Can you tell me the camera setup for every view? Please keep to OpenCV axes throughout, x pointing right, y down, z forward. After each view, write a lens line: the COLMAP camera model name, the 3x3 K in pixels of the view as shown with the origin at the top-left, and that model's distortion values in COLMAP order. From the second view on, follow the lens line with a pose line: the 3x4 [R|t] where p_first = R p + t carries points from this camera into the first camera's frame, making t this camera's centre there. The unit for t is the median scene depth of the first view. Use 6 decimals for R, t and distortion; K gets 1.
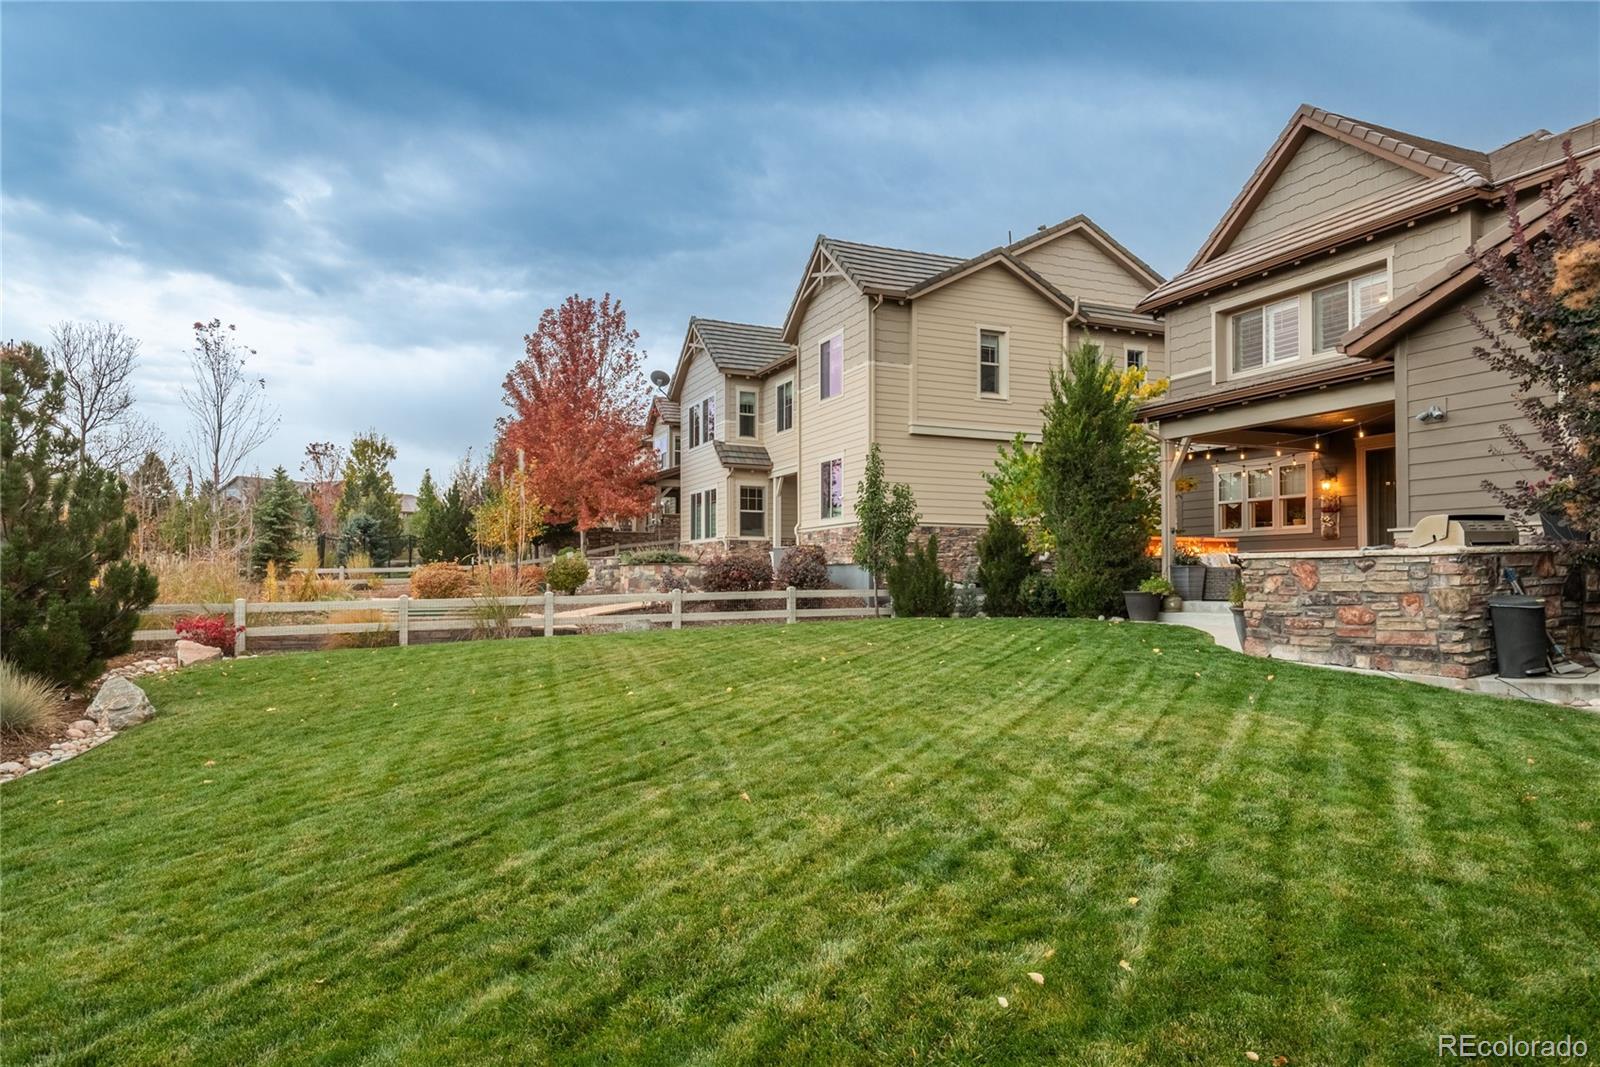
lens RADIAL K [[971.2, 0, 775.3], [0, 971.2, 547.3], [0, 0, 1]] dist [0.033384, -0.010682]
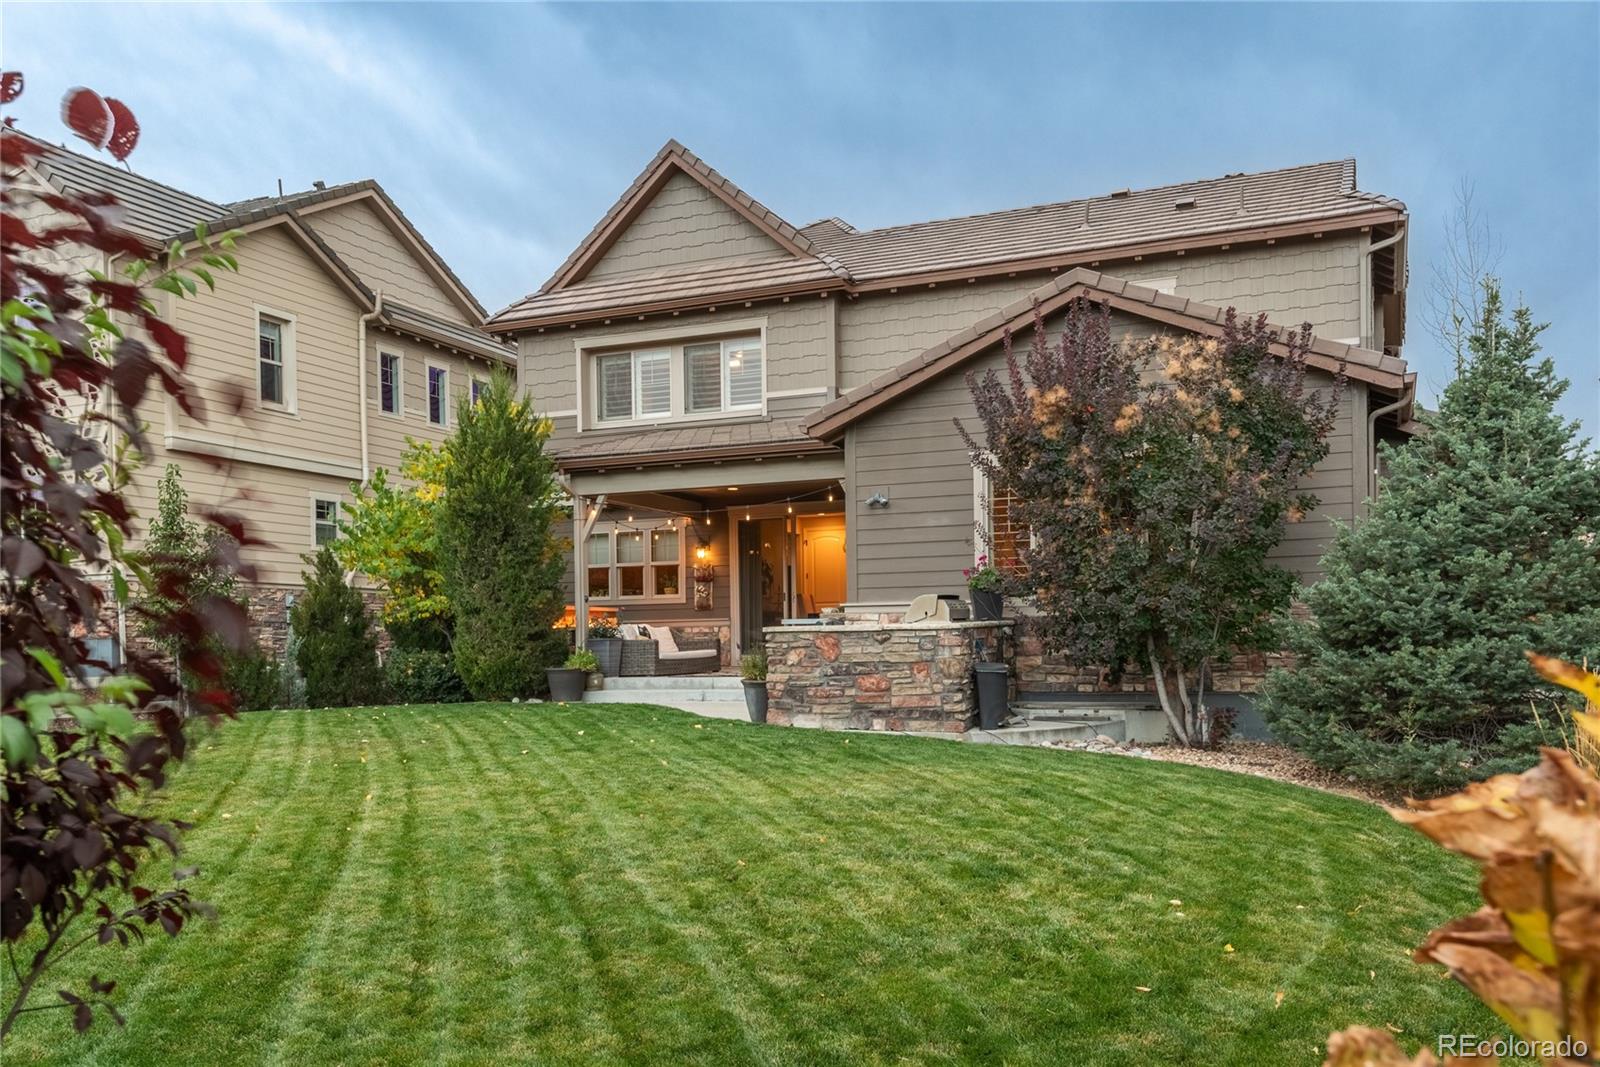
lens RADIAL K [[1340.9, 0, 822.5], [0, 1340.9, 667.7], [0, 0, 1]] dist [0.022827, -0.006936]
pose [[0.717279, -0.019619, 0.696510, -0.296972], [-0.009459, 0.999237, 0.037887, -0.003104], [-0.696722, -0.033764, 0.716546, -0.026729]]
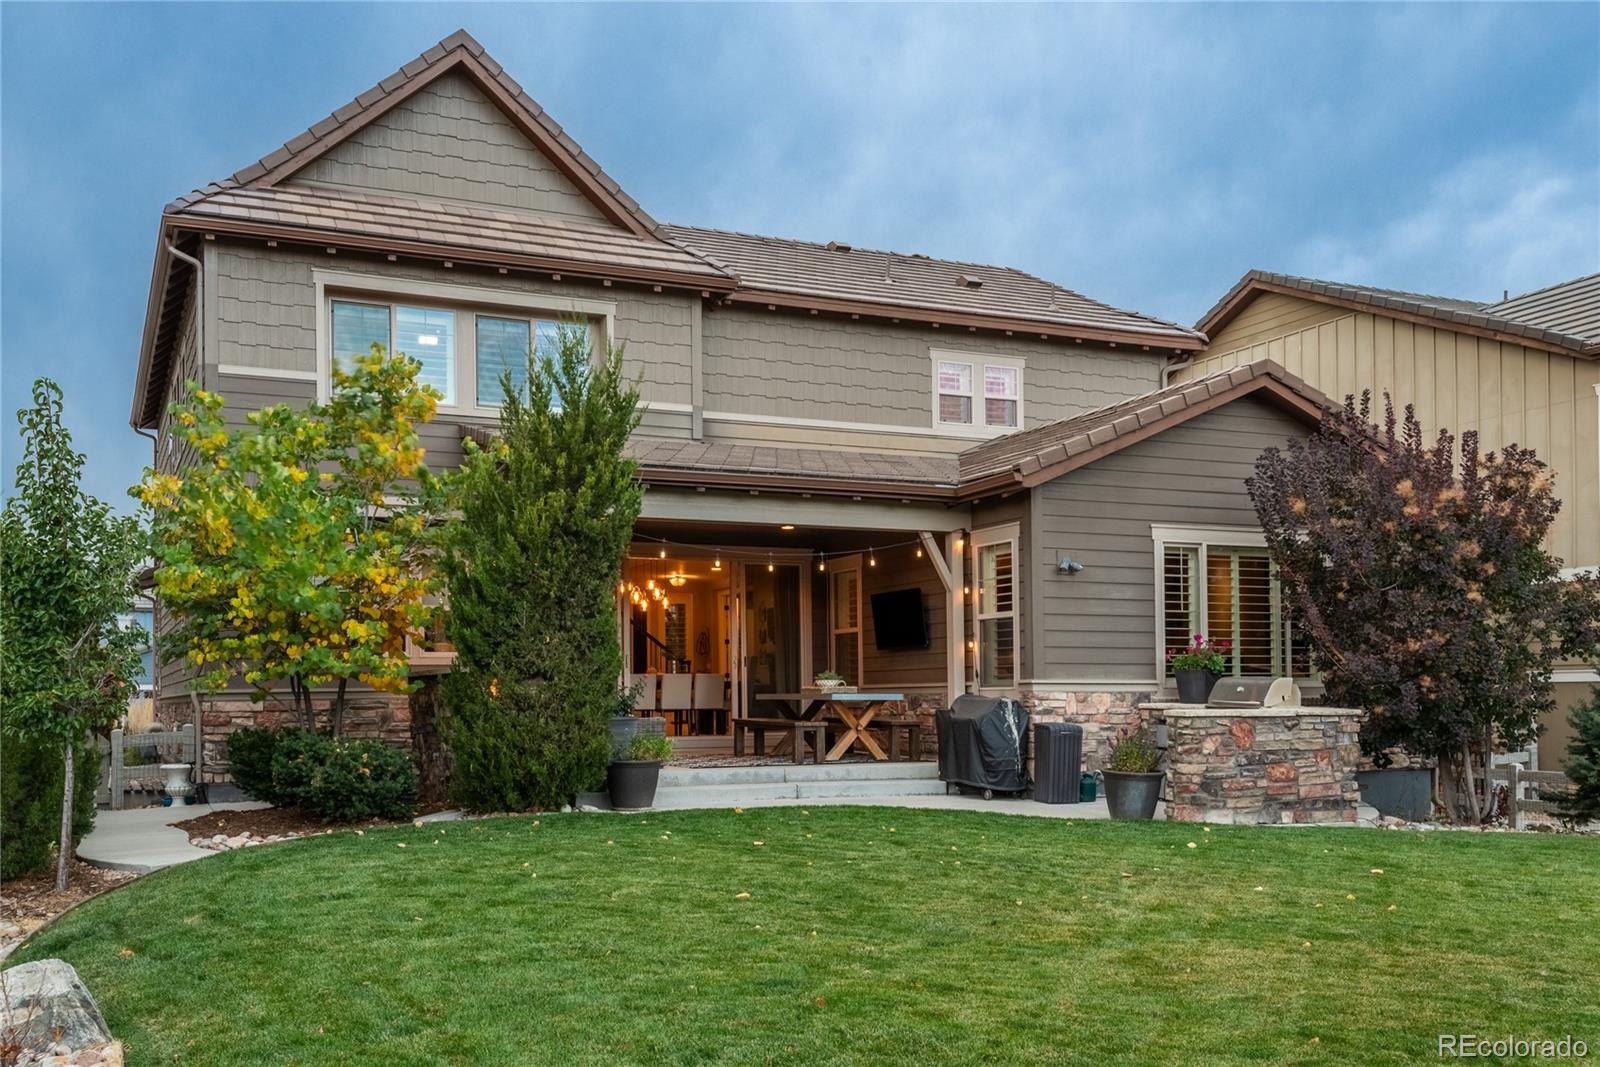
lens RADIAL K [[1463.2, 0, 774.7], [0, 1463.2, 666.7], [0, 0, 1]] dist [0.020496, 0.000000]
pose [[-0.020879, 0.019812, 0.999586, -0.549150], [-0.027535, 0.999413, -0.020384, 0.002474], [-0.999403, -0.027950, -0.020321, 0.919958]]
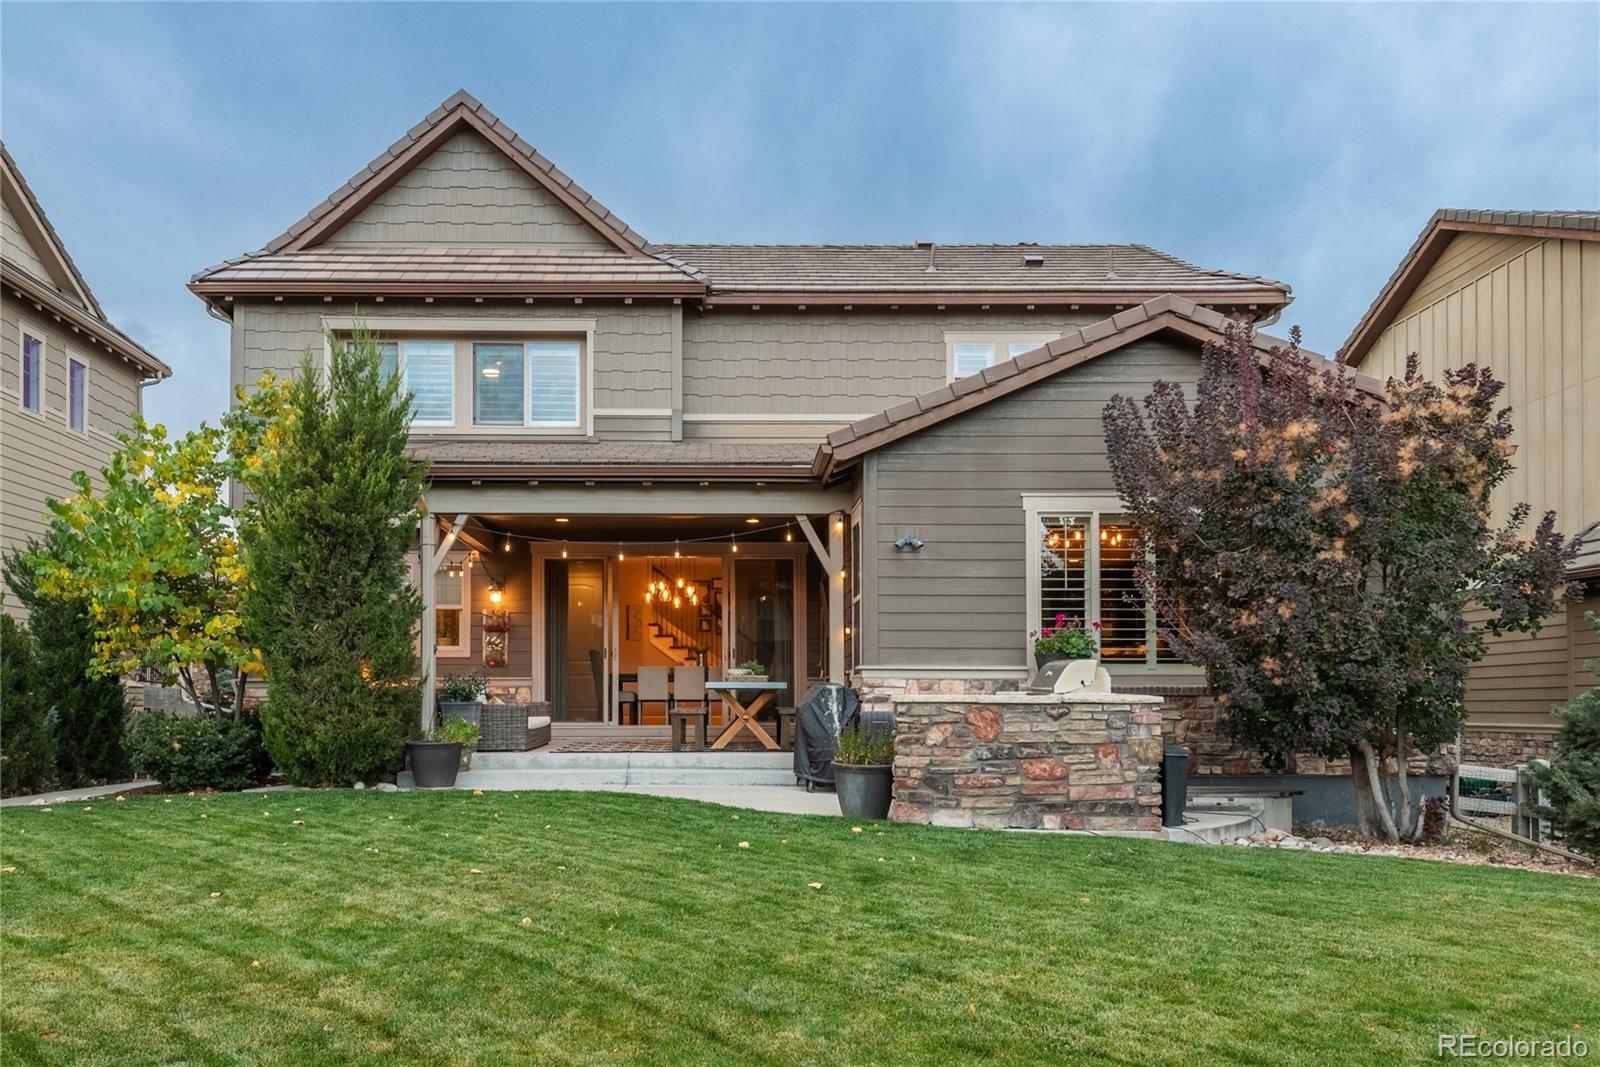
lens RADIAL K [[1282.2, 0, 749.1], [0, 1282.2, 670.7], [0, 0, 1]] dist [0.027976, -0.022932]
pose [[0.376790, 0.024074, 0.925986, -0.336983], [-0.031126, 0.999427, -0.013318, 0.002594], [-0.925776, -0.023804, 0.377323, 0.478080]]
